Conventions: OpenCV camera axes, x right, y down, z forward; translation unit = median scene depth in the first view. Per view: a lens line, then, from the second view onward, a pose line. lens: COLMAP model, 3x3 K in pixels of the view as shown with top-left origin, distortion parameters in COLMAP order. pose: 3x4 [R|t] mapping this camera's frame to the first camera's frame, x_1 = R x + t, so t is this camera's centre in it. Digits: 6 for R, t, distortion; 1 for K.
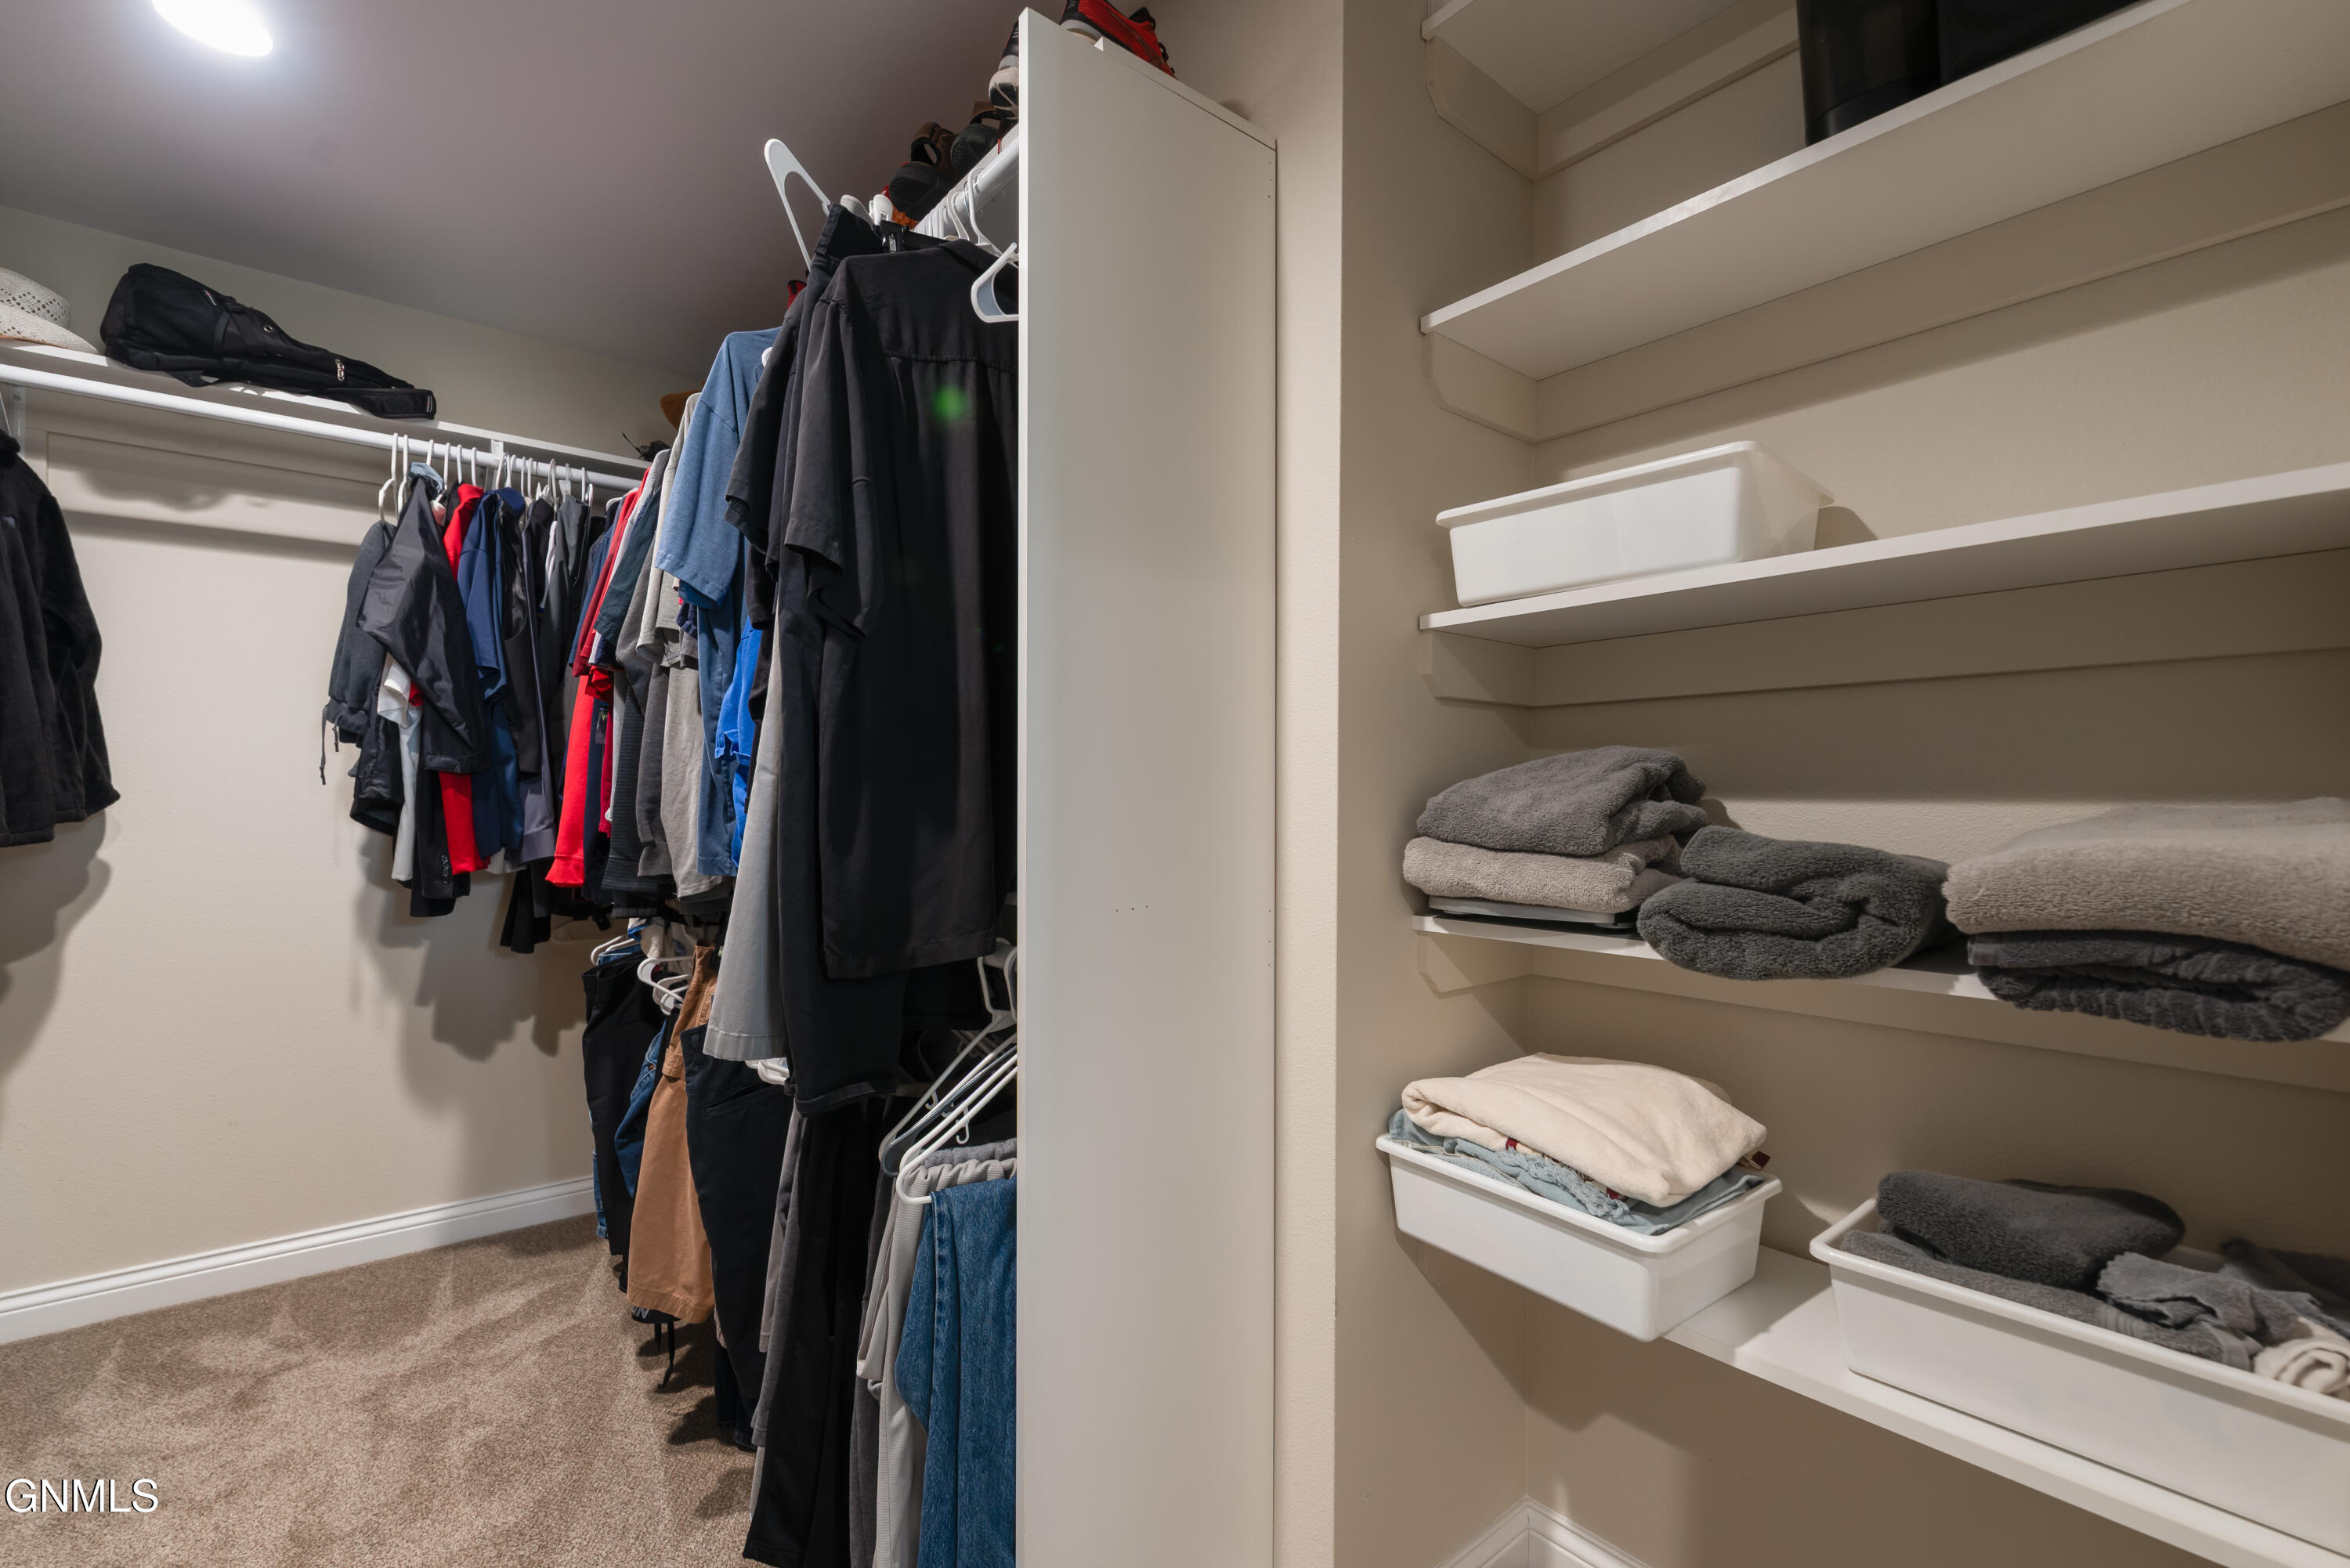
lens RADIAL K [[1007.4, 0, 1157.6], [0, 1007.4, 794.0], [0, 0, 1]] dist [-0.000181, 0.000118]
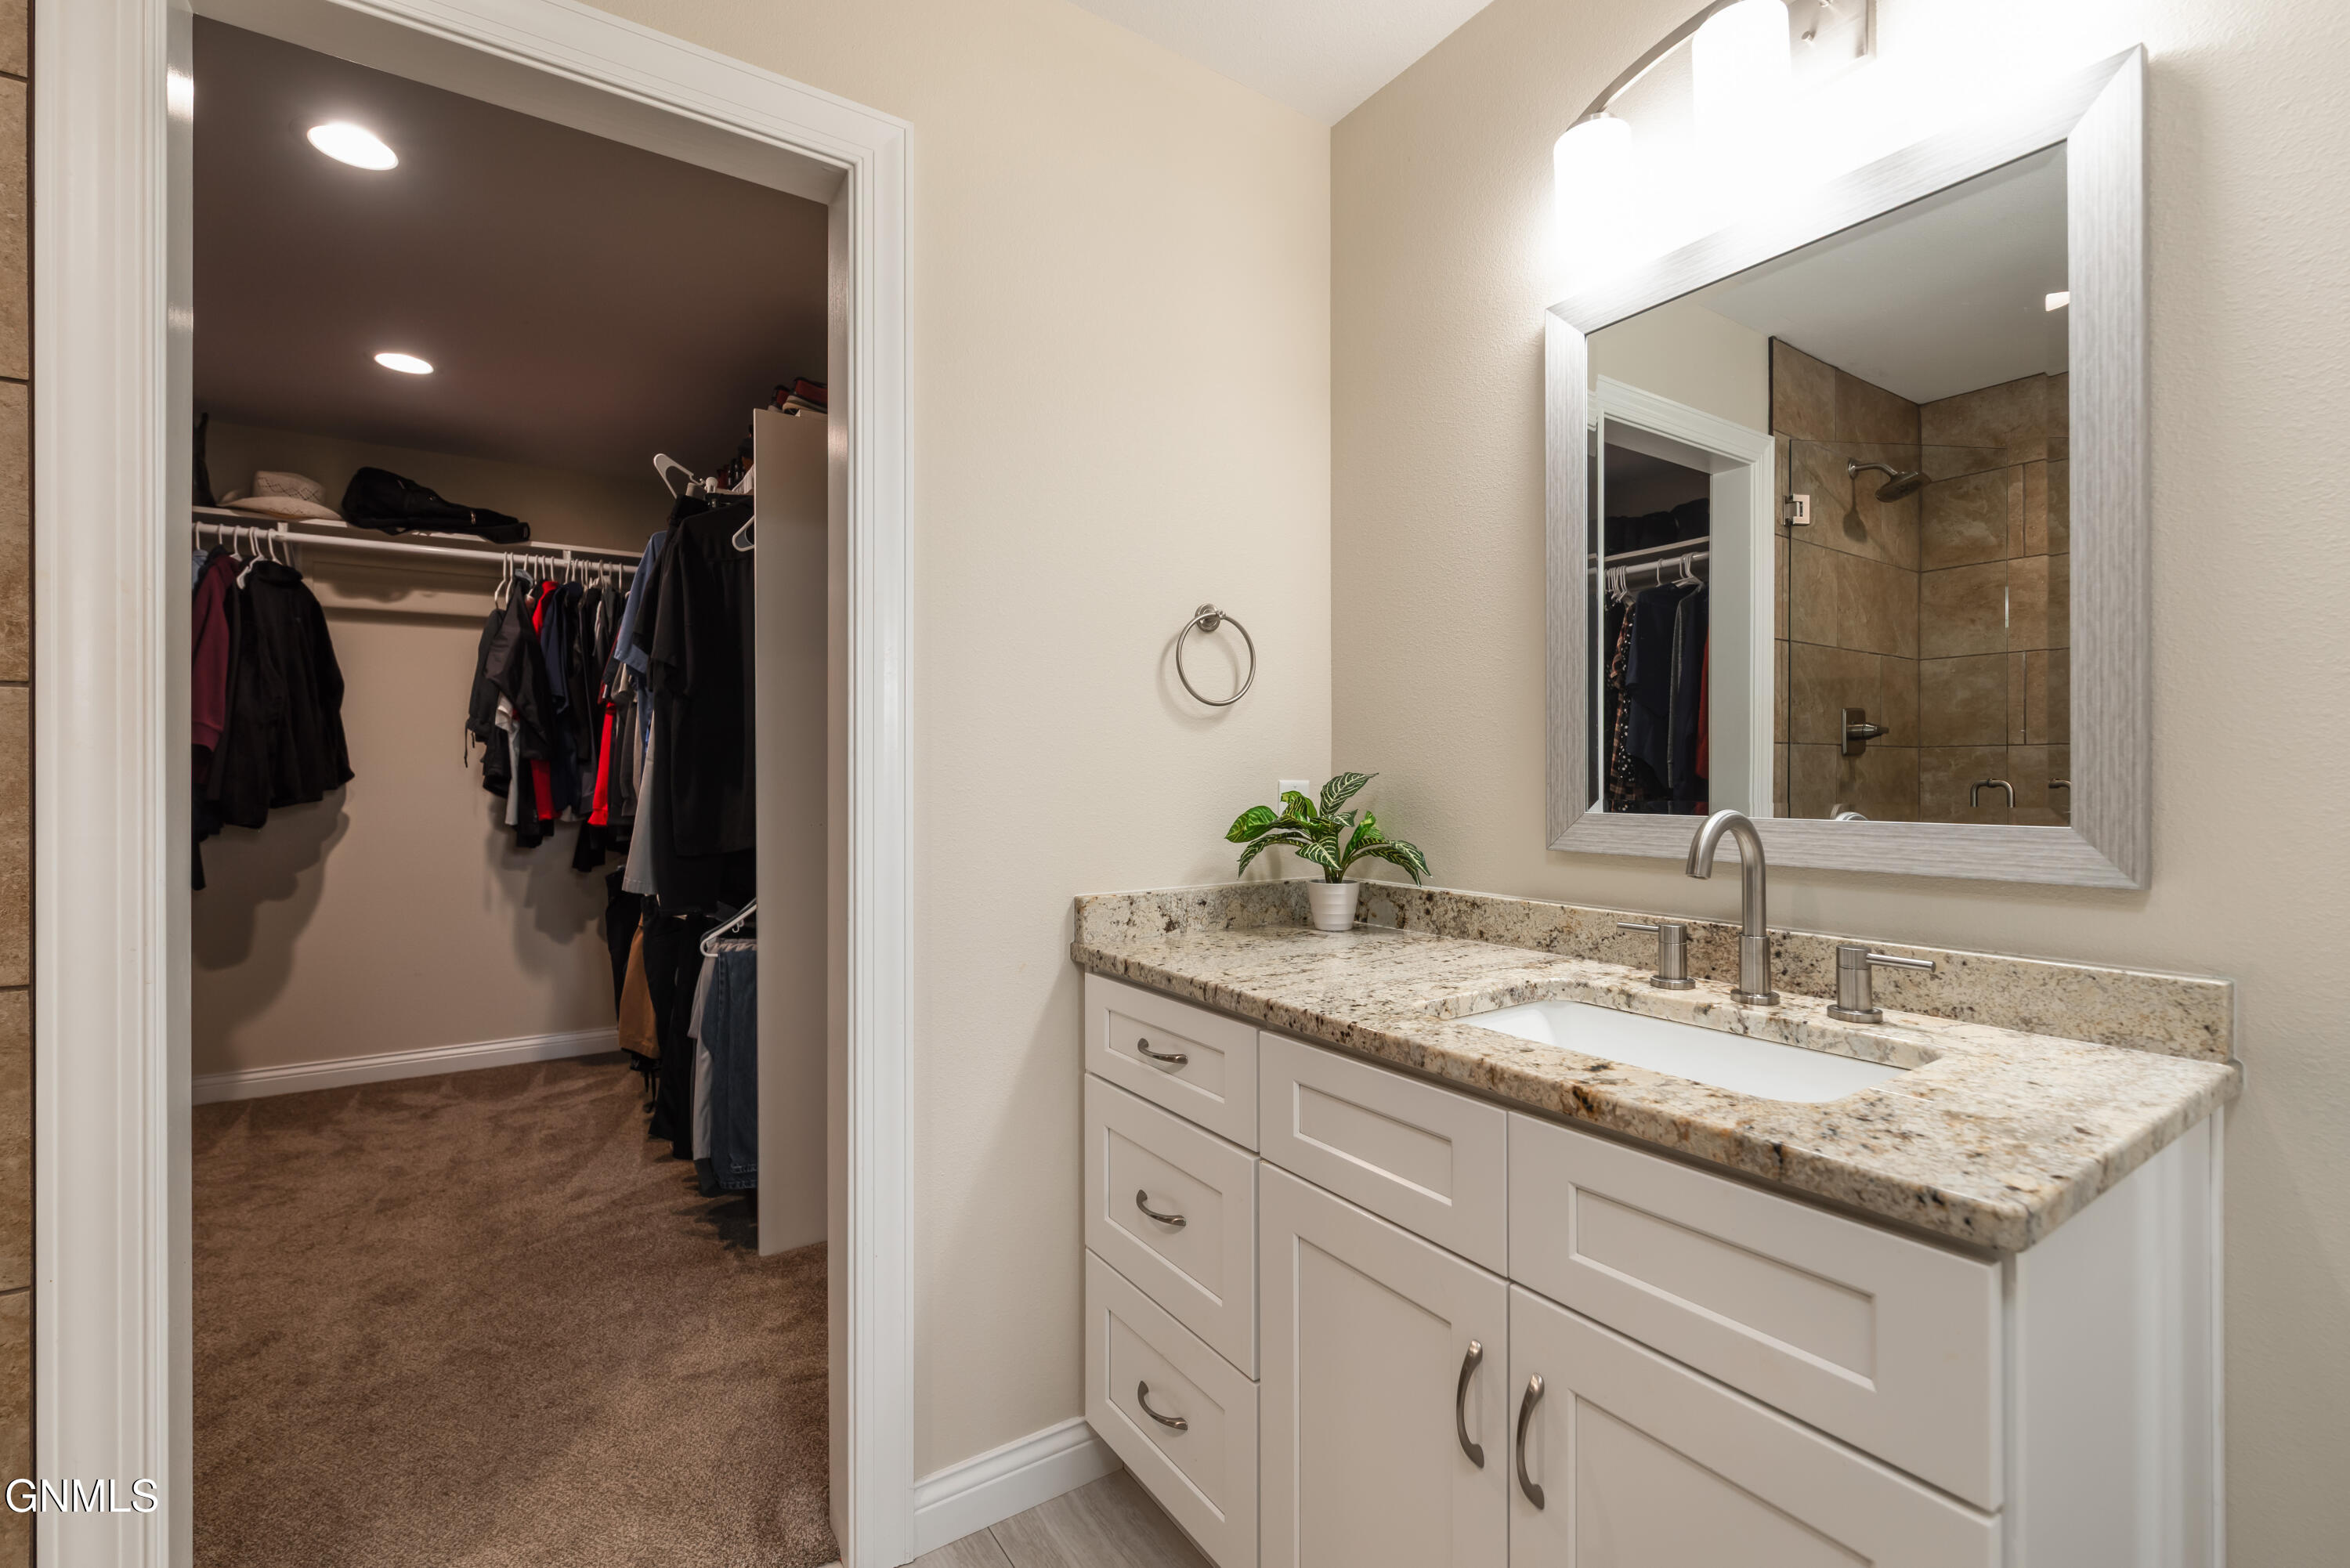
lens RADIAL K [[1007.4, 0, 1169.5], [0, 1007.4, 775.7], [0, 0, 1]] dist [-0.000181, 0.000118]
pose [[0.995568, -0.006102, -0.093845, 0.500194], [0.006574, 0.999967, 0.004725, 0.004109], [0.093814, -0.005321, 0.995576, -0.565772]]
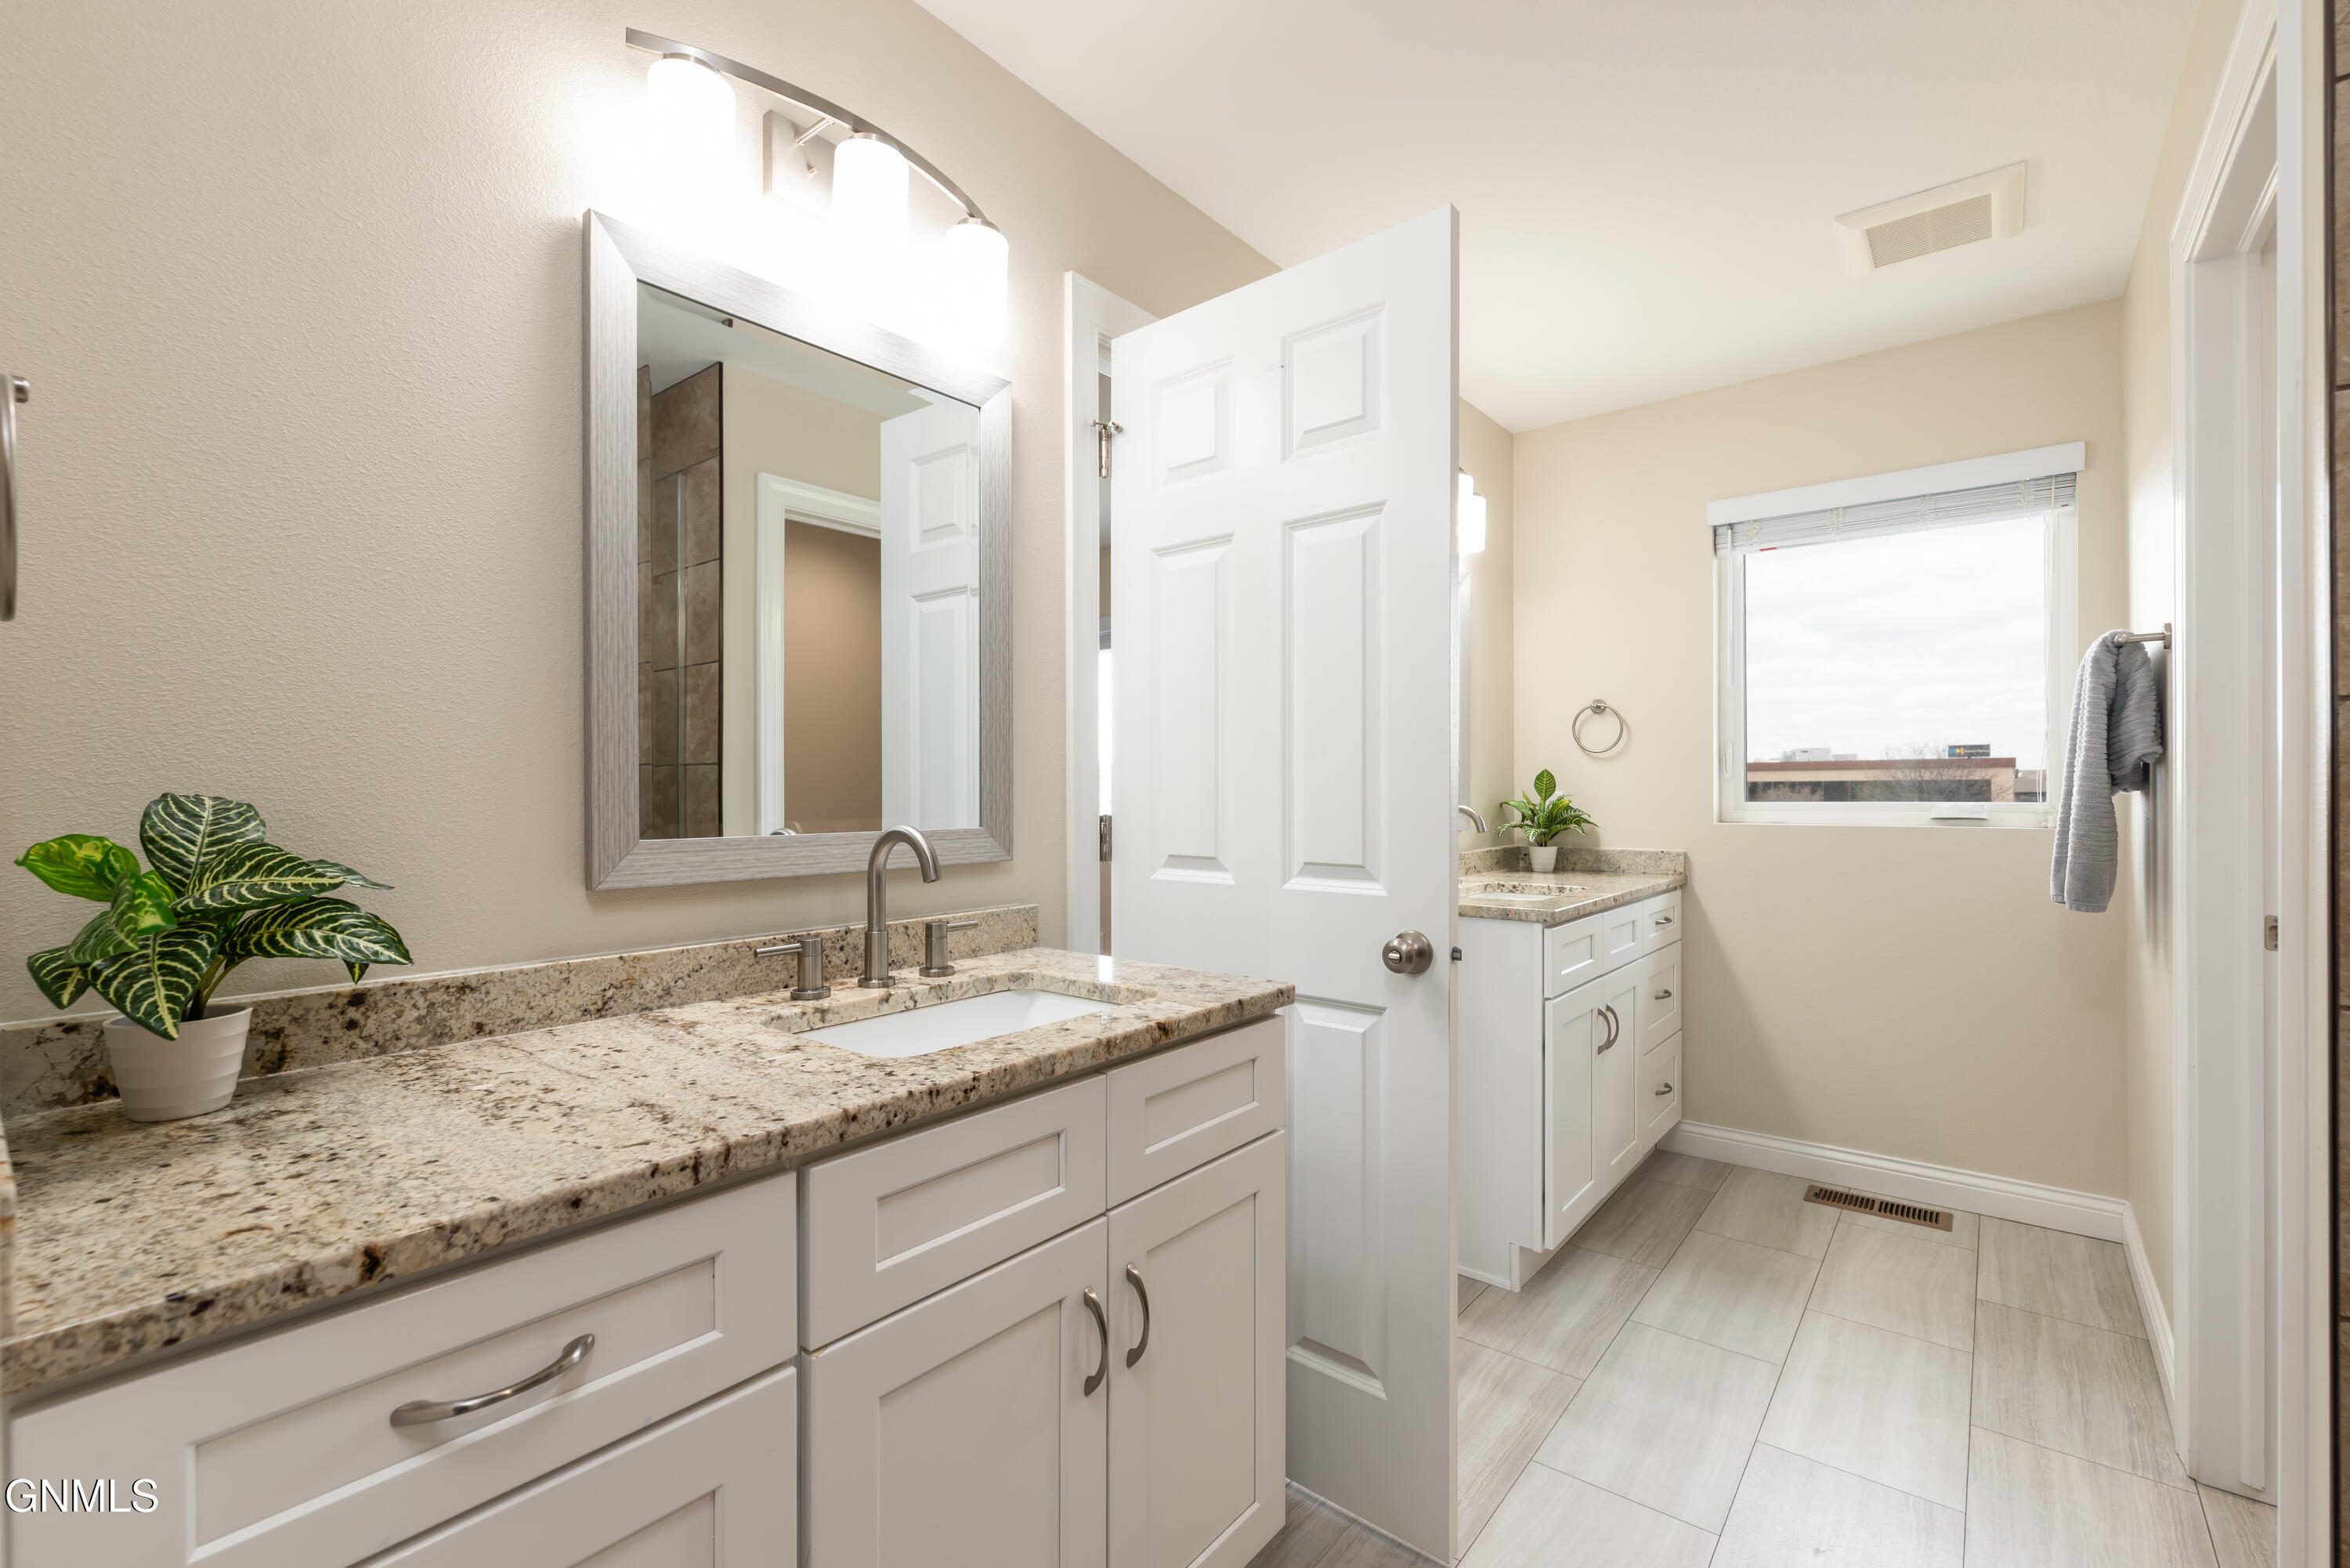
lens RADIAL K [[1007.4, 0, 1192.7], [0, 1007.4, 799.0], [0, 0, 1]] dist [-0.000181, 0.000118]
pose [[-0.208100, -0.007936, 0.978075, -2.423142], [-0.000152, 0.999967, 0.008081, 0.013158], [-0.978108, 0.001533, -0.208095, 3.026317]]
